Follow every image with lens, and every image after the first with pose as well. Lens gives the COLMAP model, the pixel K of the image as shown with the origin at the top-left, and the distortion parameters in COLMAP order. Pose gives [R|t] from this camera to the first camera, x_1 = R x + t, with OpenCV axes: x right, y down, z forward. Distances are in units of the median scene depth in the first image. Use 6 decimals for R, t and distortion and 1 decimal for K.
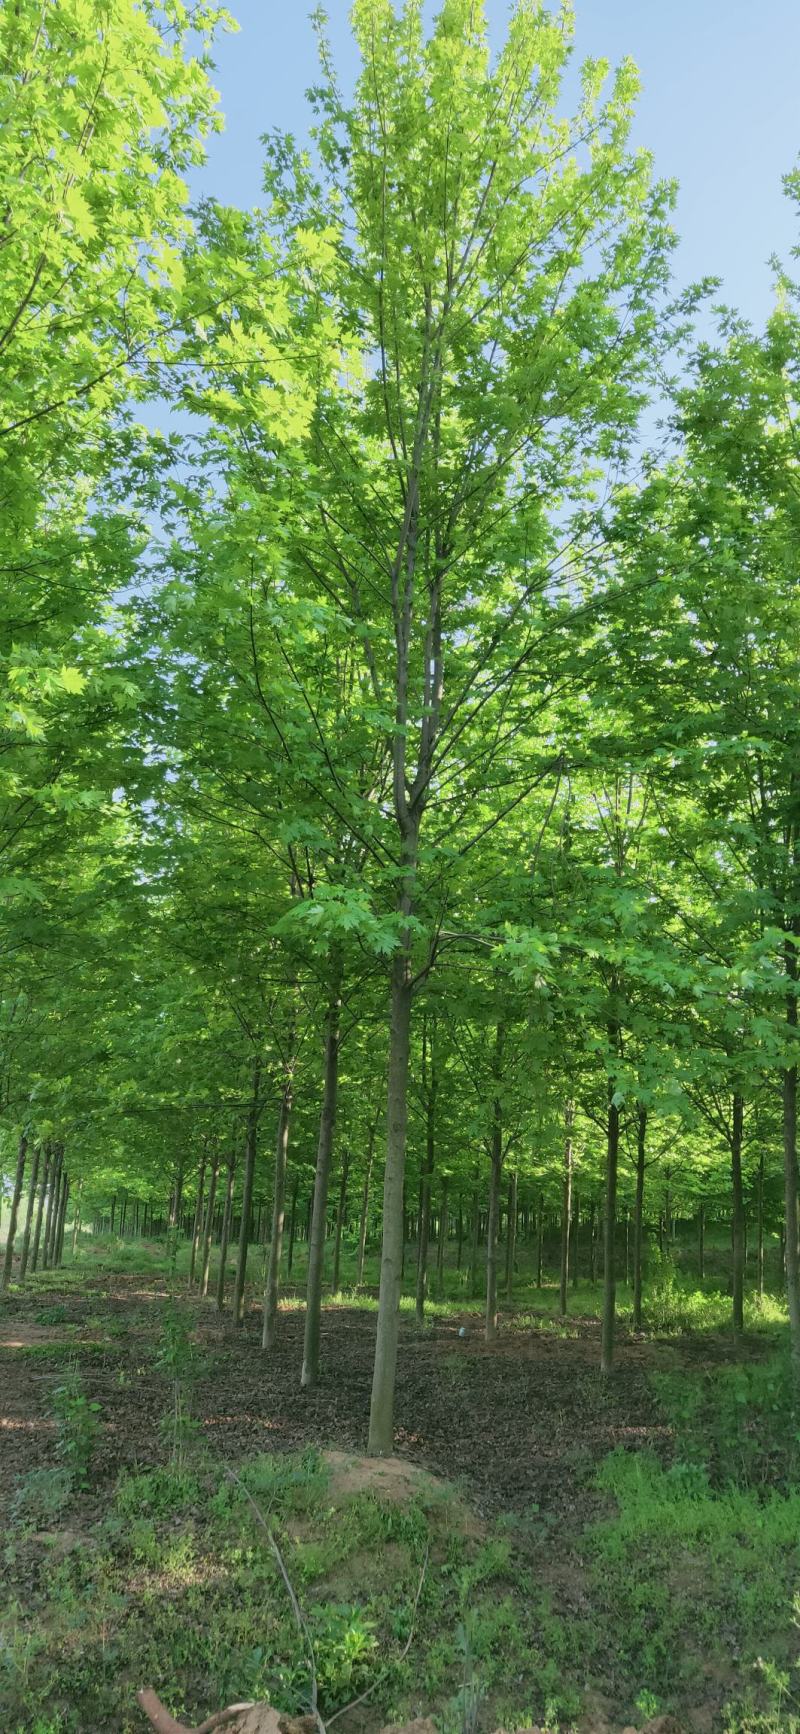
lens RADIAL K [[1294.9, 0, 414.1], [0, 1294.9, 870.1], [0, 0, 1]] dist [-0.002000, 0.034576]
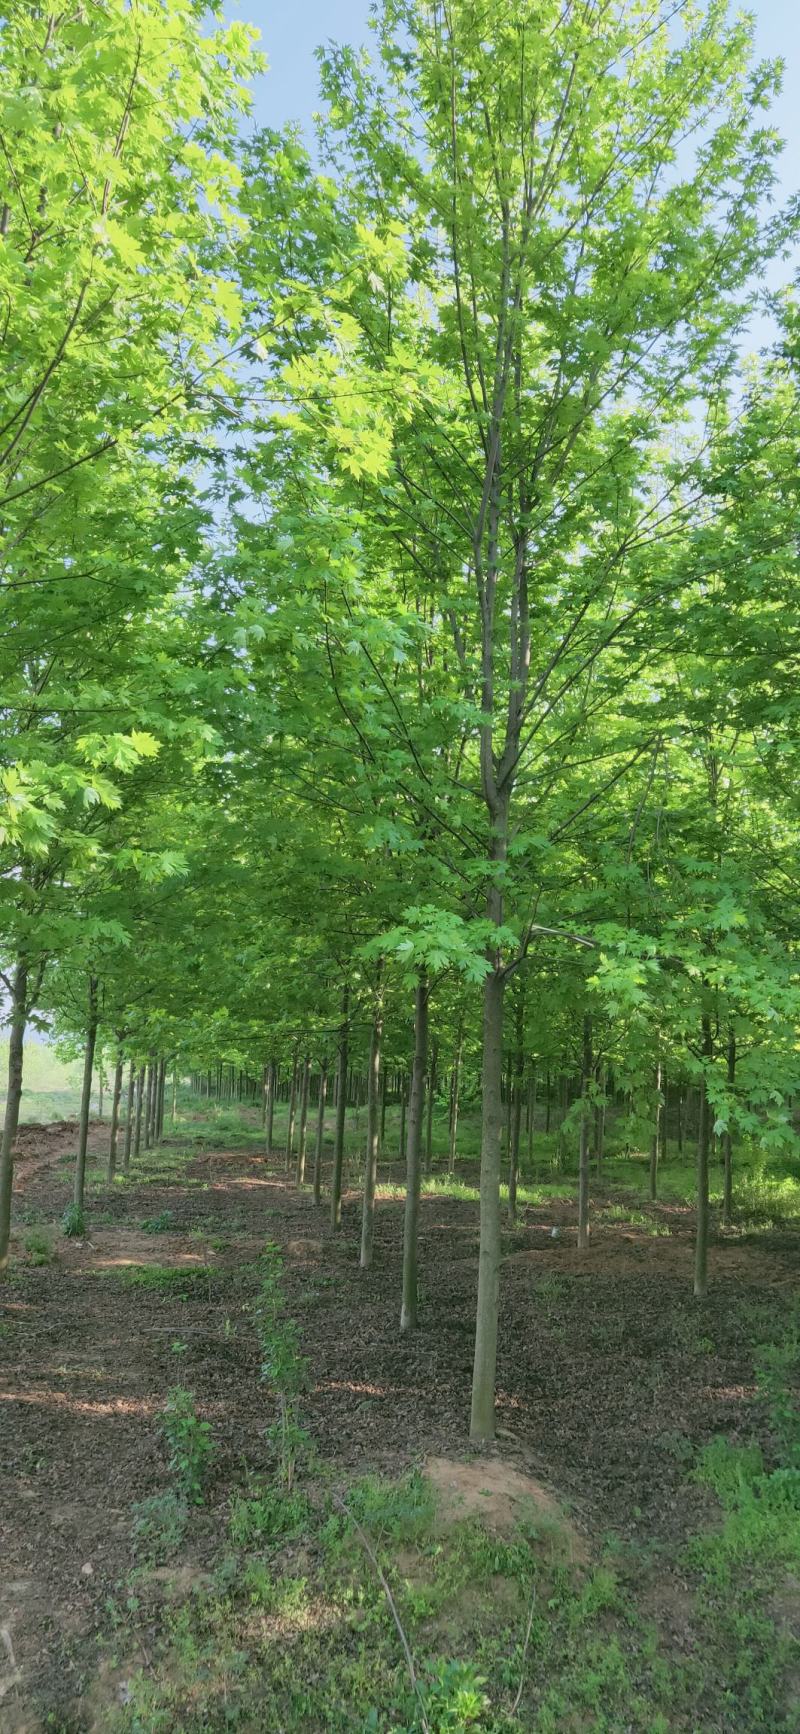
lens RADIAL K [[1300.8, 0, 422.8], [0, 1300.8, 881.6], [0, 0, 1]] dist [-0.003319, 0.009209]
pose [[0.998137, -0.019845, -0.057702, -0.004419], [0.026752, 0.992231, 0.121496, -0.090984], [0.054843, -0.122813, 0.990913, 0.030387]]
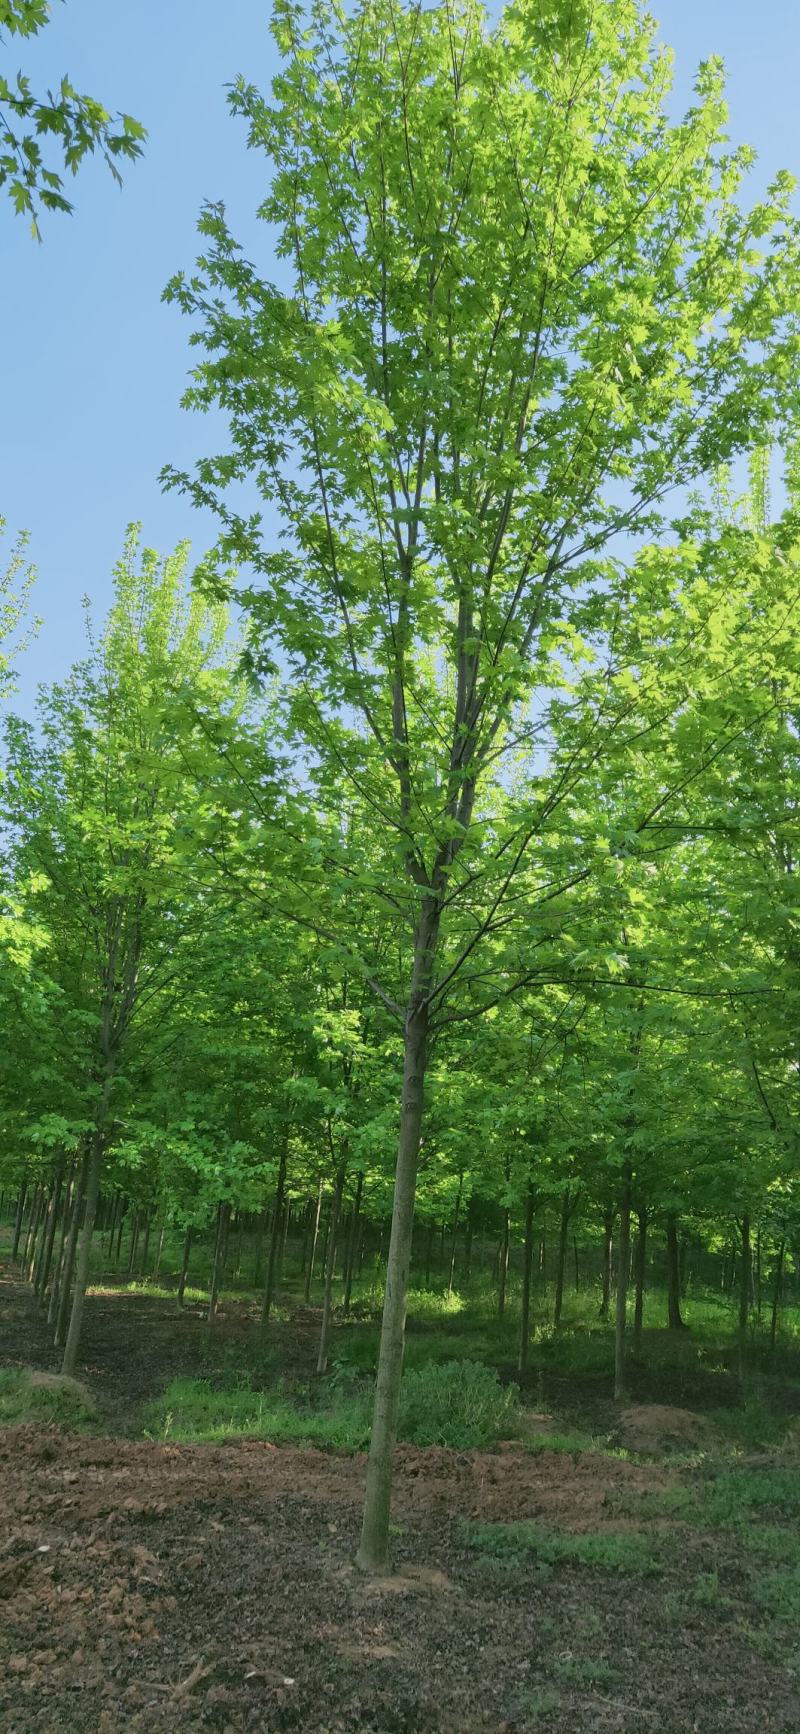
lens RADIAL K [[1300.8, 0, 422.8], [0, 1300.8, 881.6], [0, 0, 1]] dist [-0.003319, 0.009209]
pose [[0.994373, 0.053804, 0.091259, 0.250026], [-0.055891, 0.998227, 0.020470, -0.334166], [-0.089996, -0.025456, 0.995617, -0.892293]]
